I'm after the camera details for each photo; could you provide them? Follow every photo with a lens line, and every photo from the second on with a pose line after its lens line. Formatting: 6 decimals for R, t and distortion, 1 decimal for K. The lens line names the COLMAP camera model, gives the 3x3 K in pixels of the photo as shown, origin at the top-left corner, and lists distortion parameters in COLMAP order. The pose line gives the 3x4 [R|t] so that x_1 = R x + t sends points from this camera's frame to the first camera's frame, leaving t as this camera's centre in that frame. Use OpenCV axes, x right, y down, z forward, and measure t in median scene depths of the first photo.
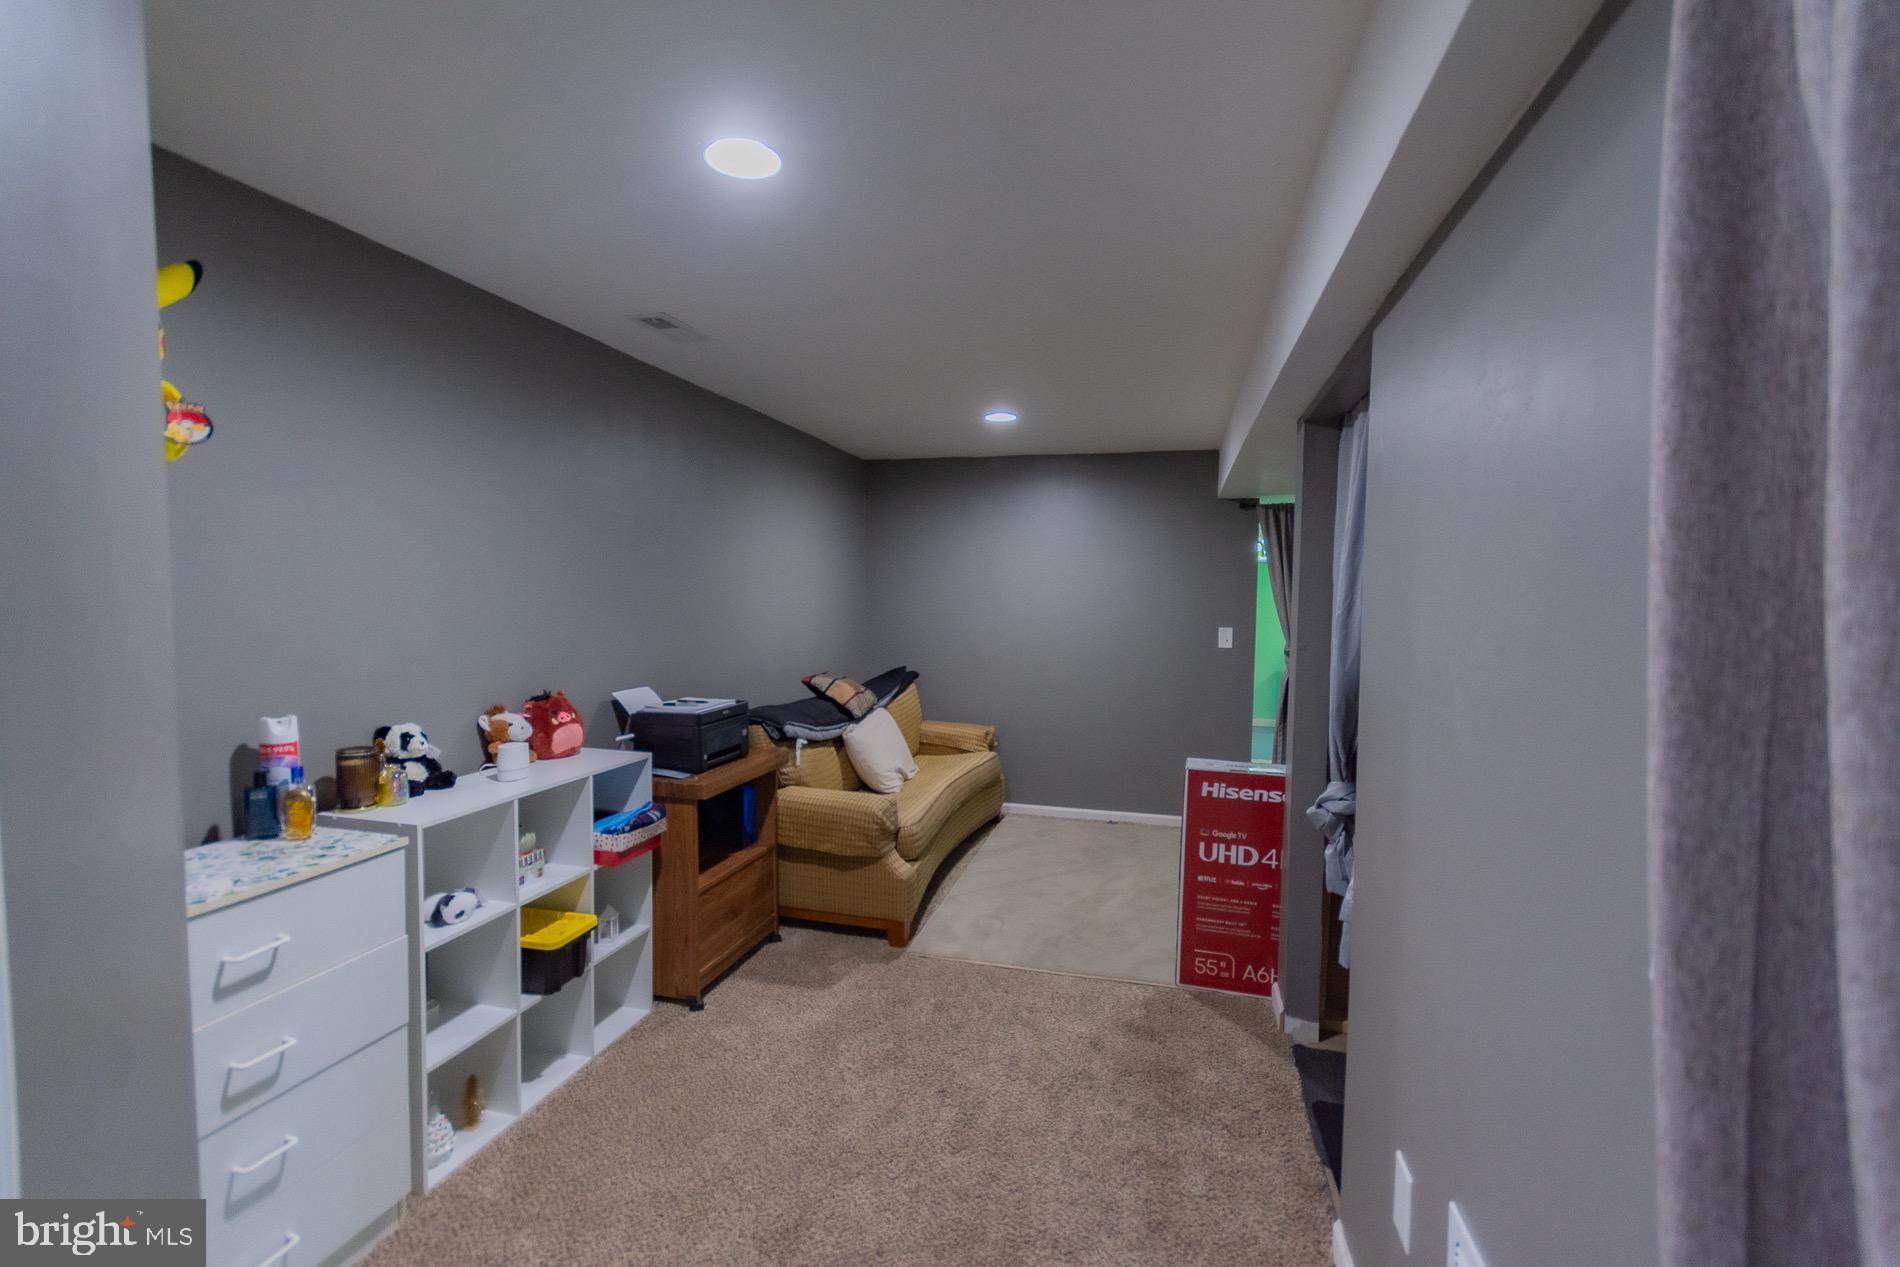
lens RADIAL K [[842.6, 0, 924.5], [0, 842.6, 642.4], [0, 0, 1]] dist [0.007447, -0.003071]
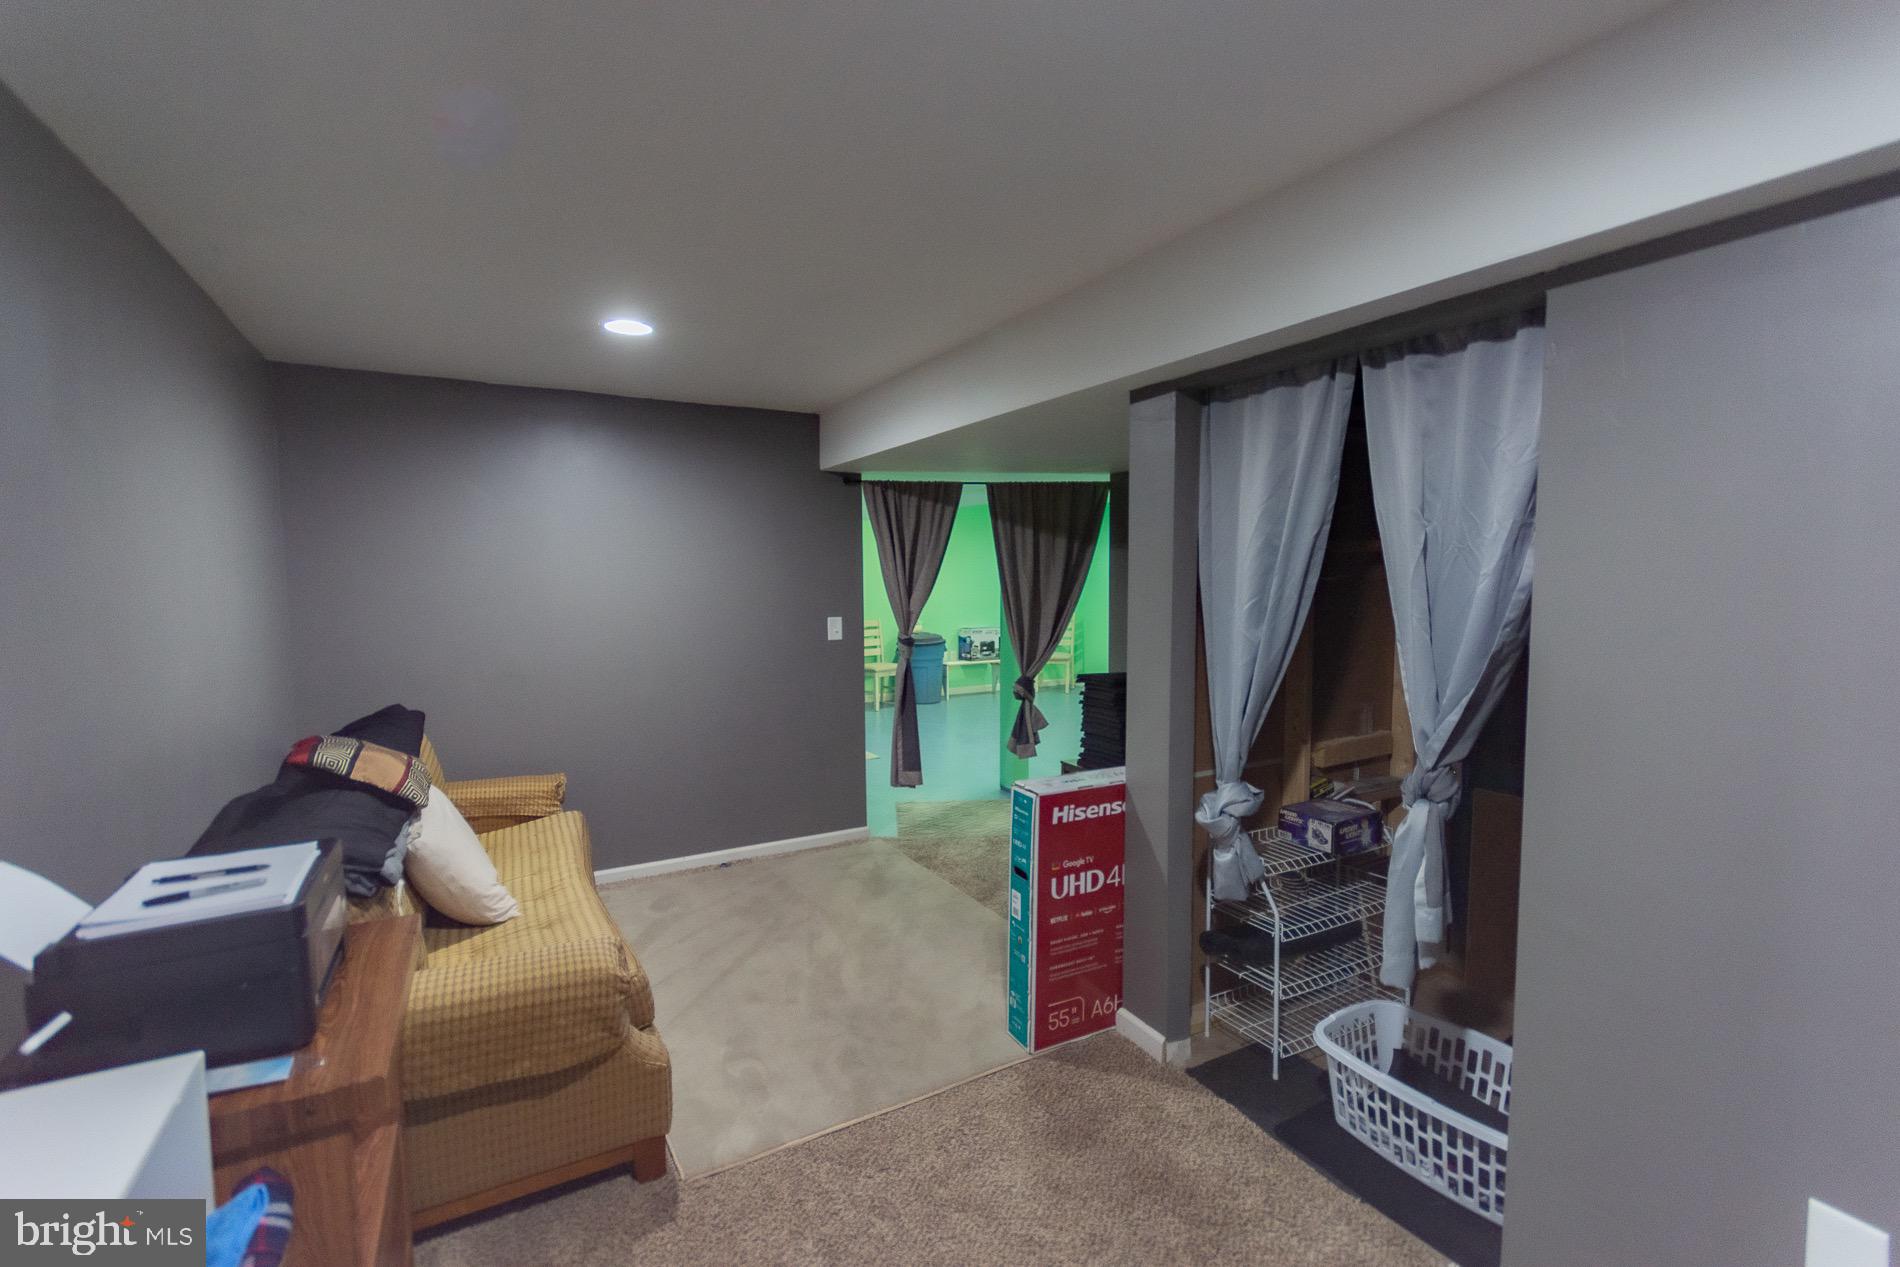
lens RADIAL K [[842.6, 0, 924.5], [0, 842.6, 642.4], [0, 0, 1]] dist [0.007447, -0.003071]
pose [[0.698473, -0.073764, 0.711824, -0.346432], [0.055787, 0.997259, 0.048602, -0.047140], [-0.713458, 0.005763, 0.700674, 0.501674]]
